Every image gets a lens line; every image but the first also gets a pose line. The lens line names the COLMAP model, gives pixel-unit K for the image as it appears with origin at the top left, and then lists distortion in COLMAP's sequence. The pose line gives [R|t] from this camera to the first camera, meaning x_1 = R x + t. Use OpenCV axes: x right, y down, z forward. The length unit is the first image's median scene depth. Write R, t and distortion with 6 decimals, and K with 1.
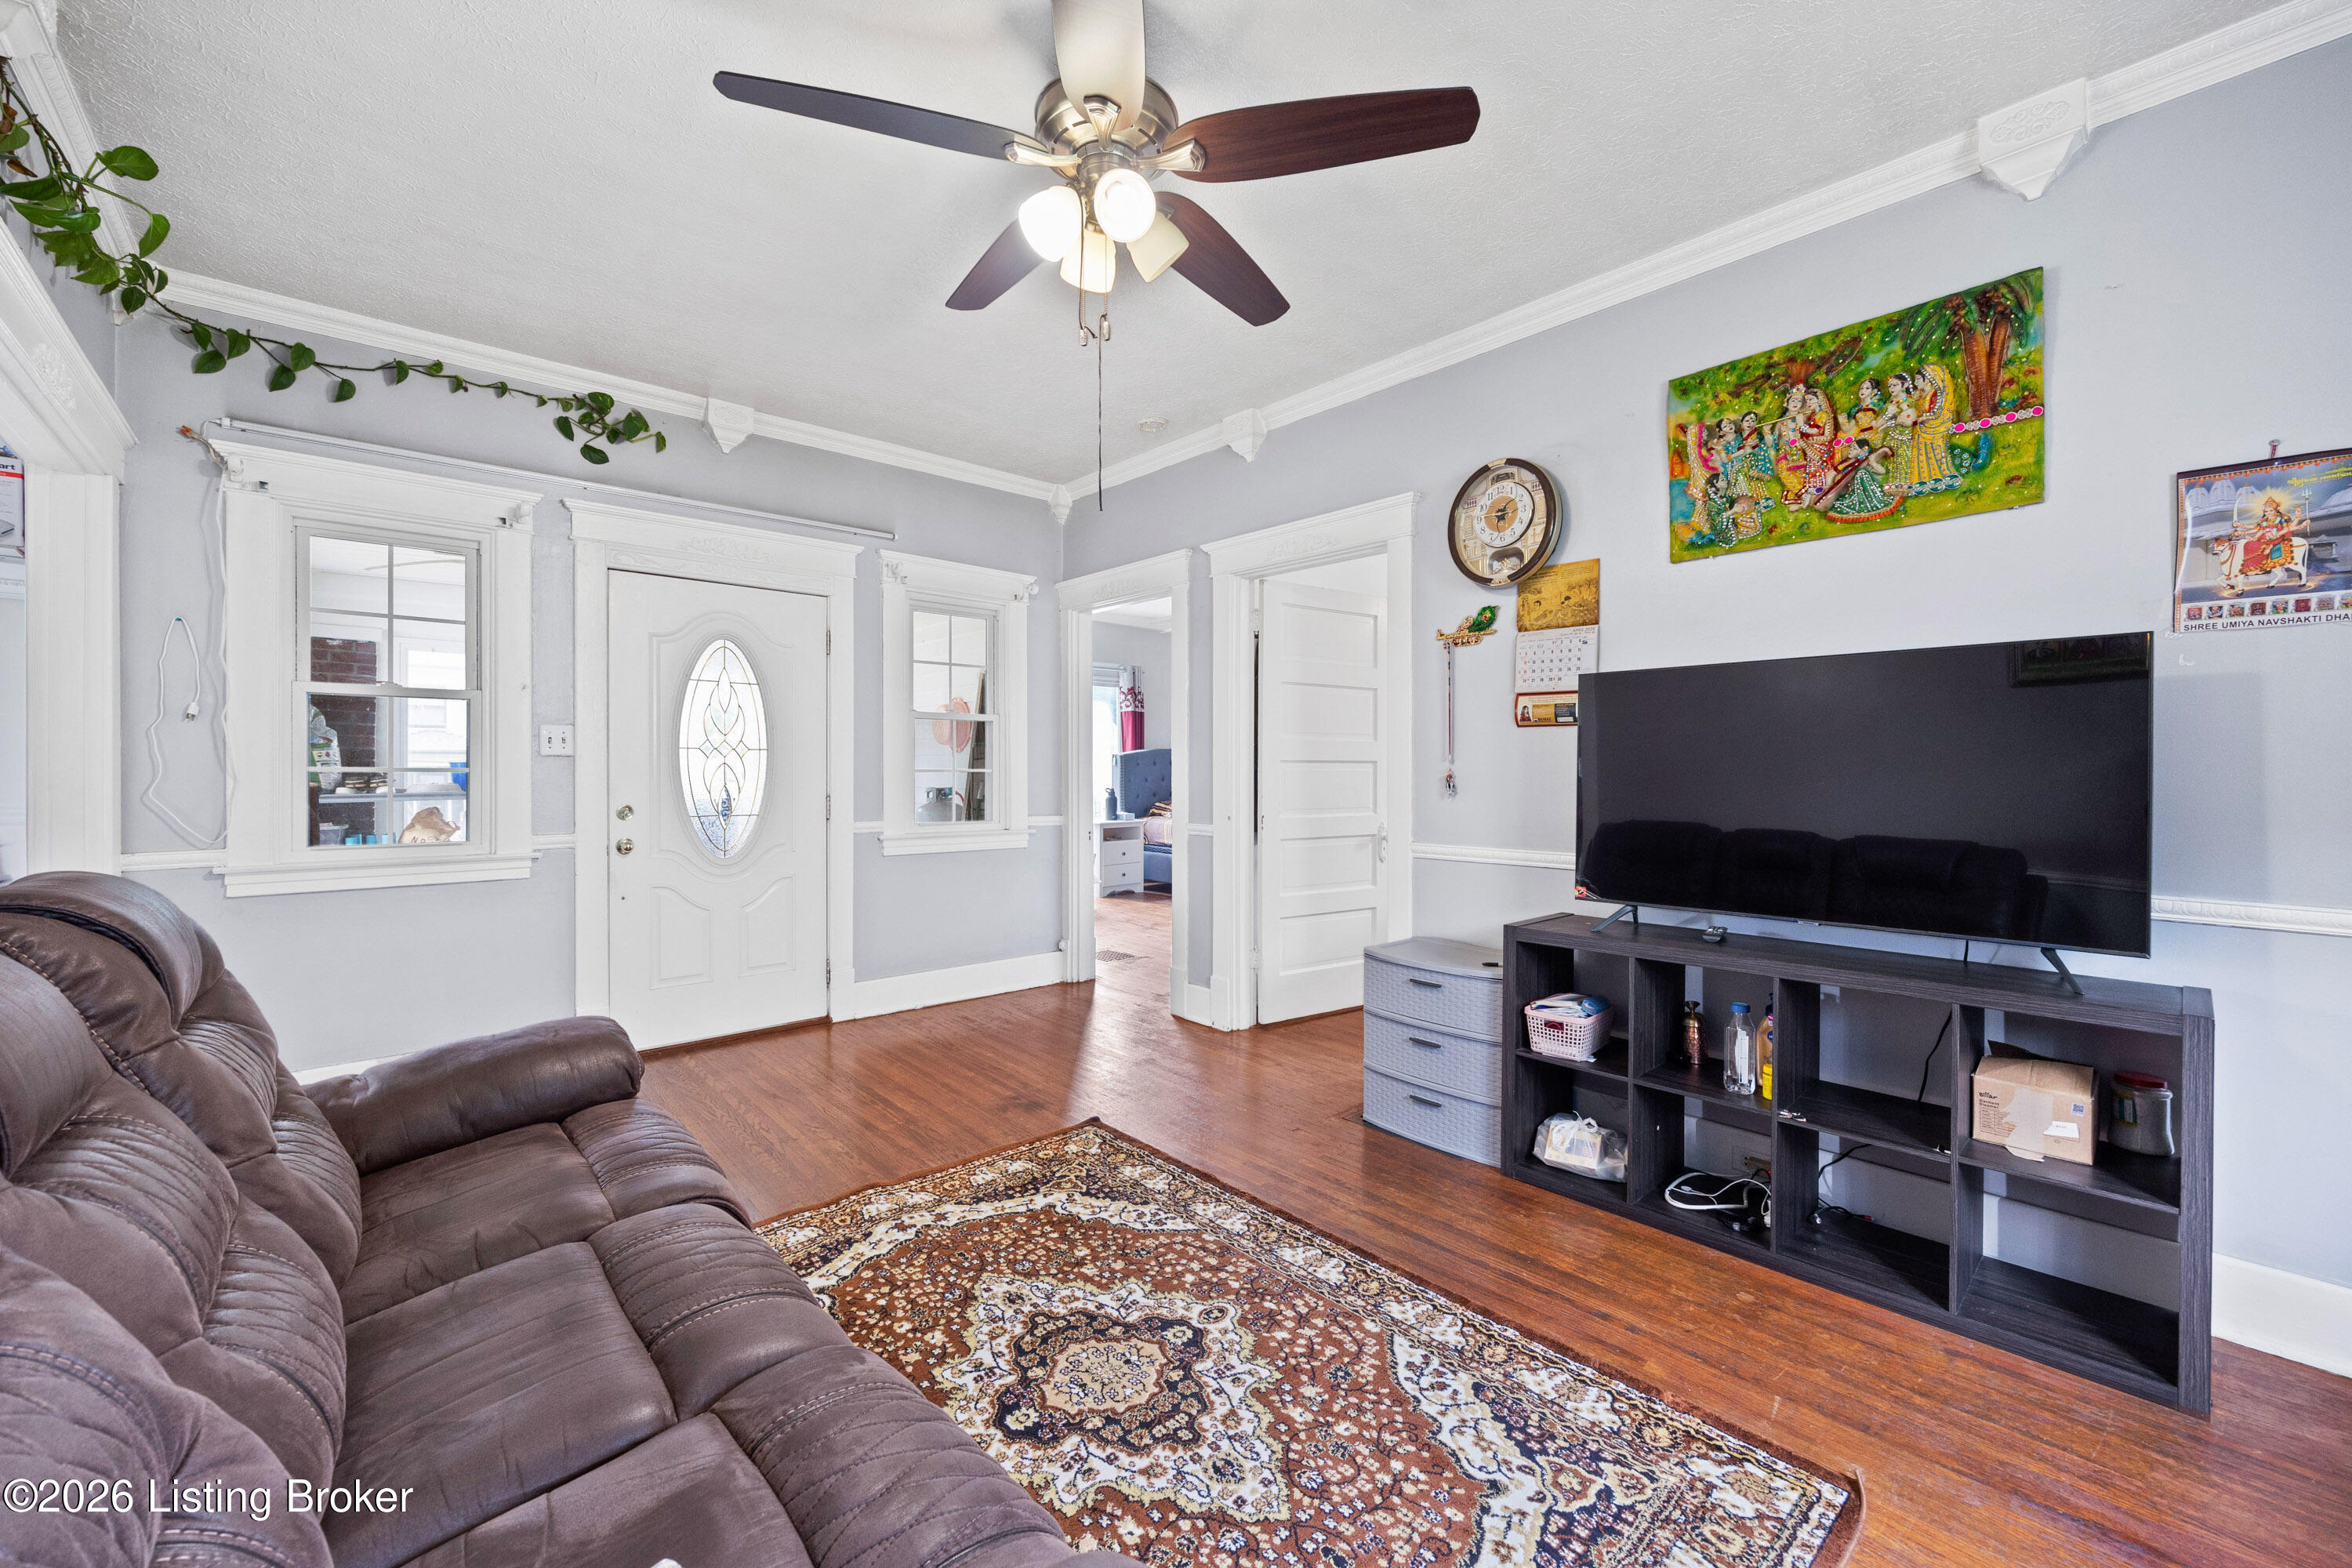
lens RADIAL K [[928.9, 0, 1157.0], [0, 928.9, 775.3], [0, 0, 1]] dist [-0.006931, -0.000162]
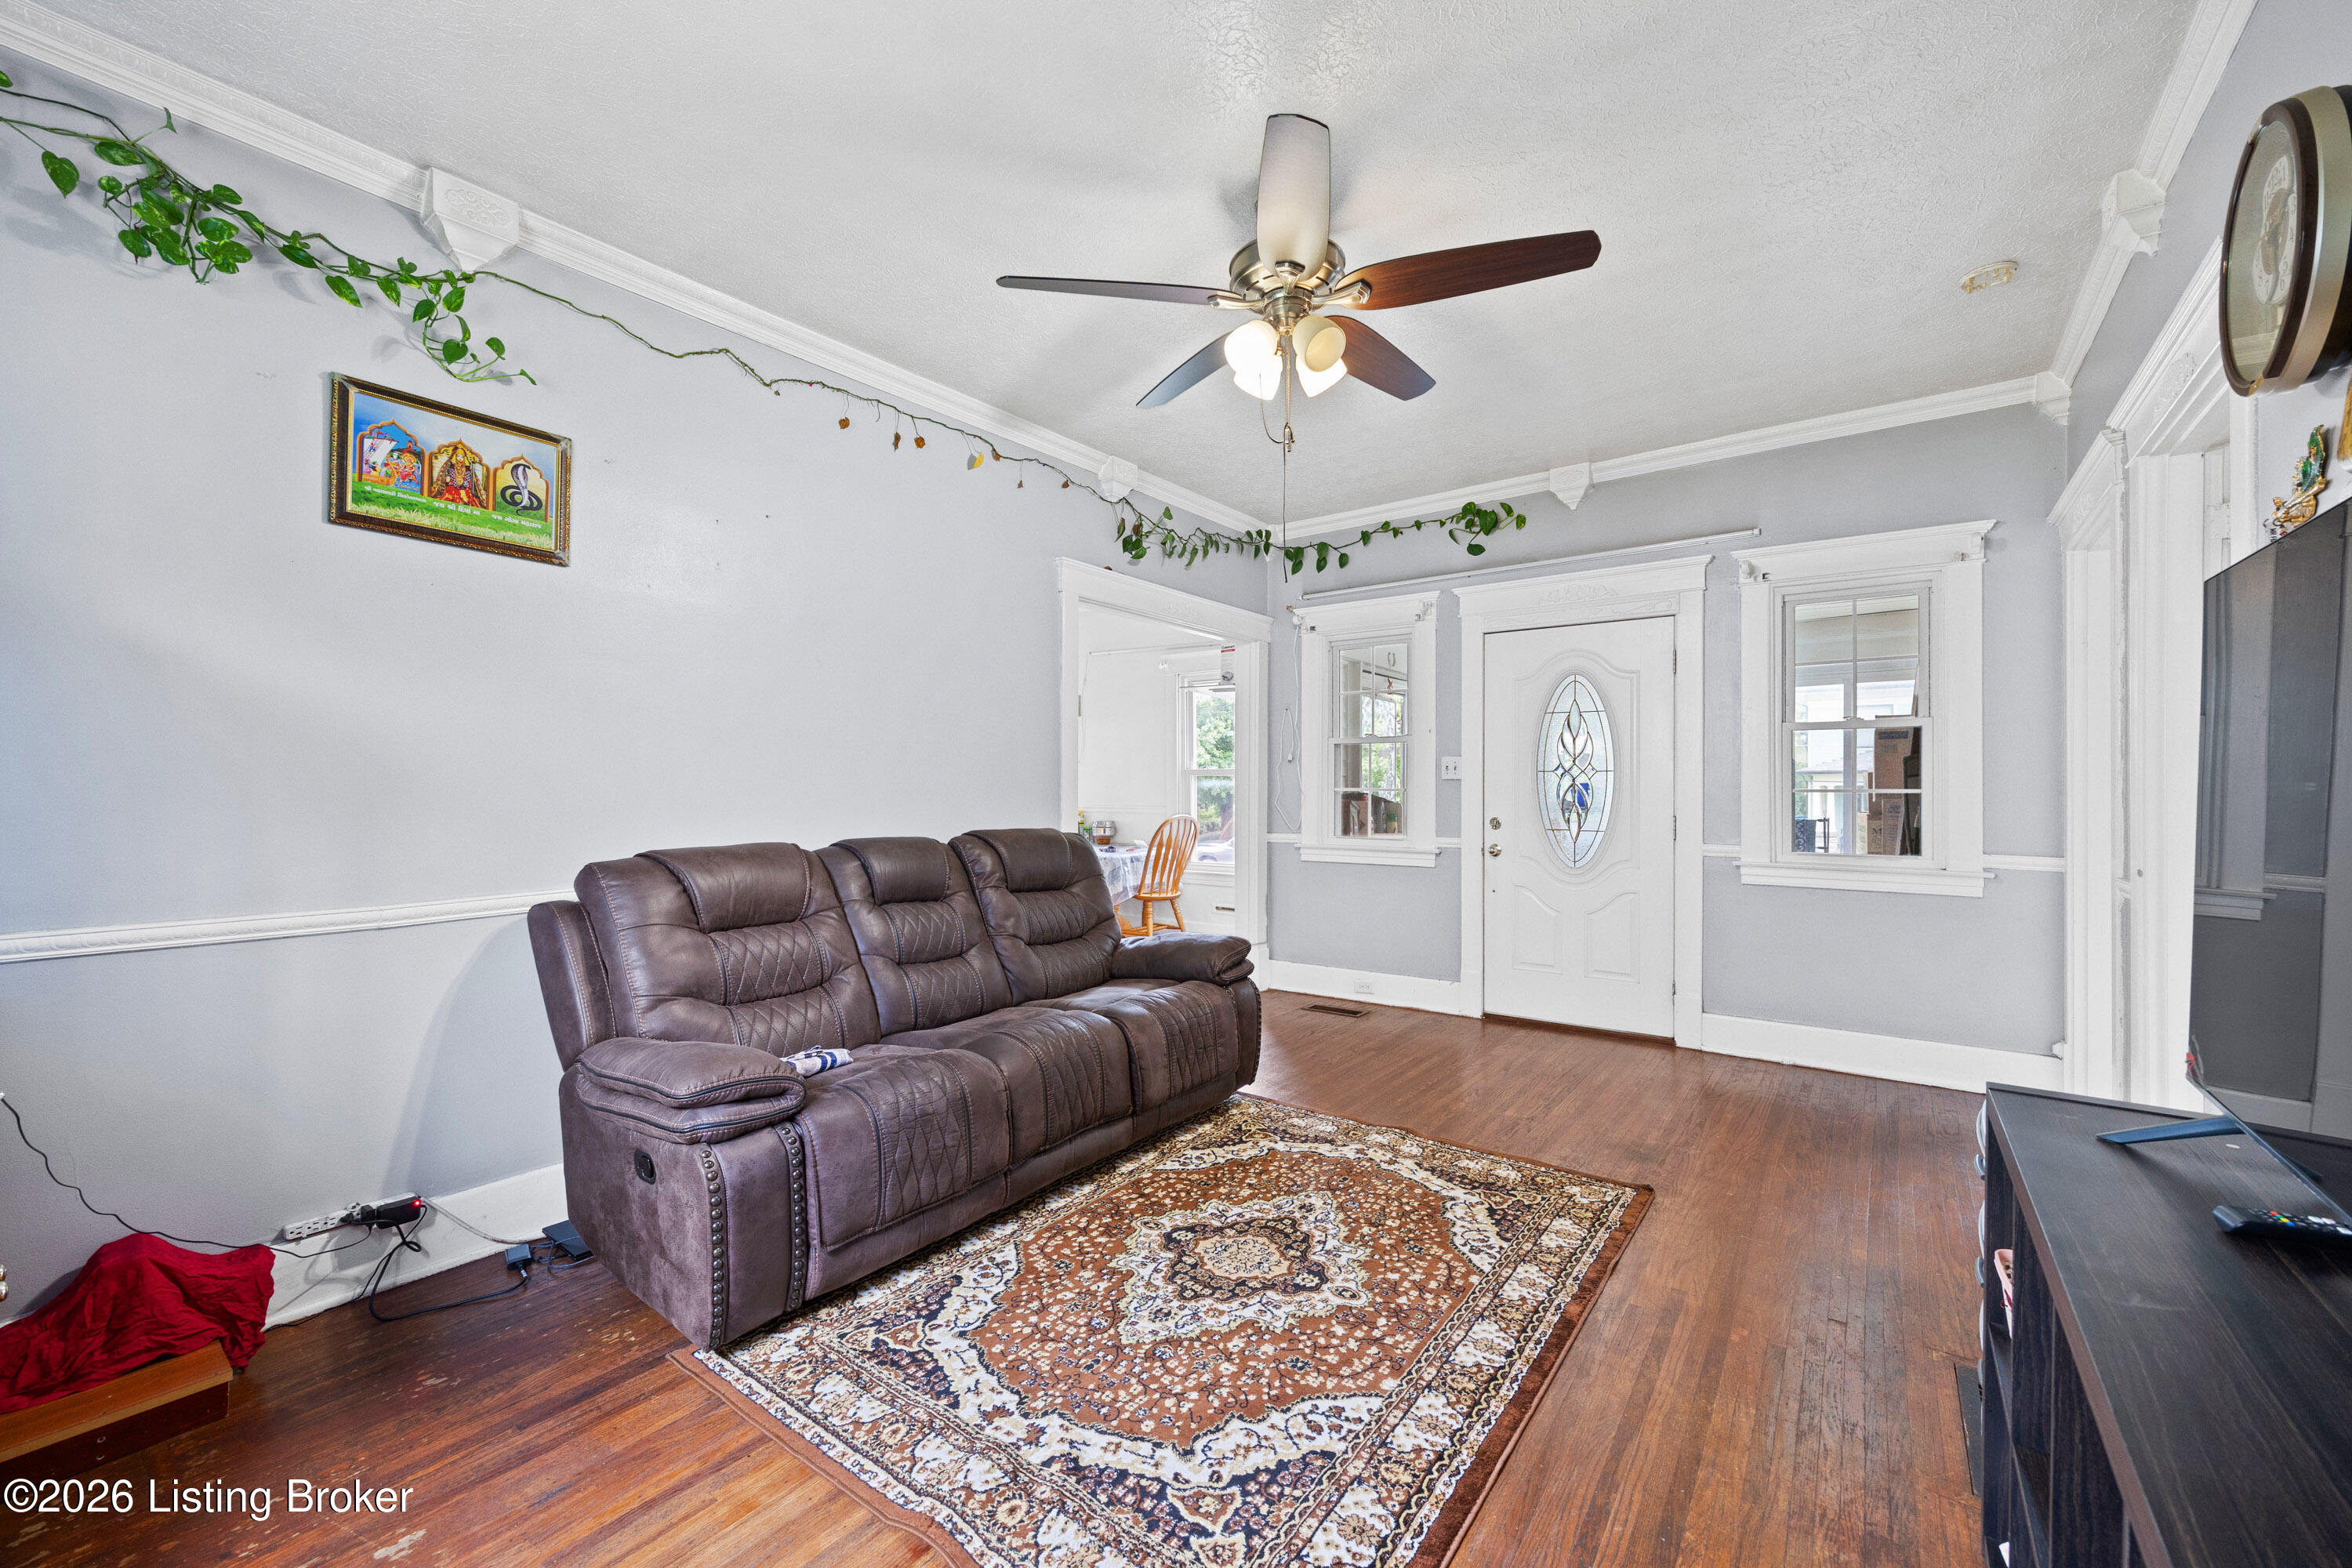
lens RADIAL K [[928.9, 0, 1157.0], [0, 928.9, 775.3], [0, 0, 1]] dist [-0.006931, -0.000162]
pose [[0.189020, -0.013706, -0.981878, 0.905037], [-0.006504, 0.999863, -0.015209, -0.004159], [0.981952, 0.009261, 0.188905, 0.476068]]
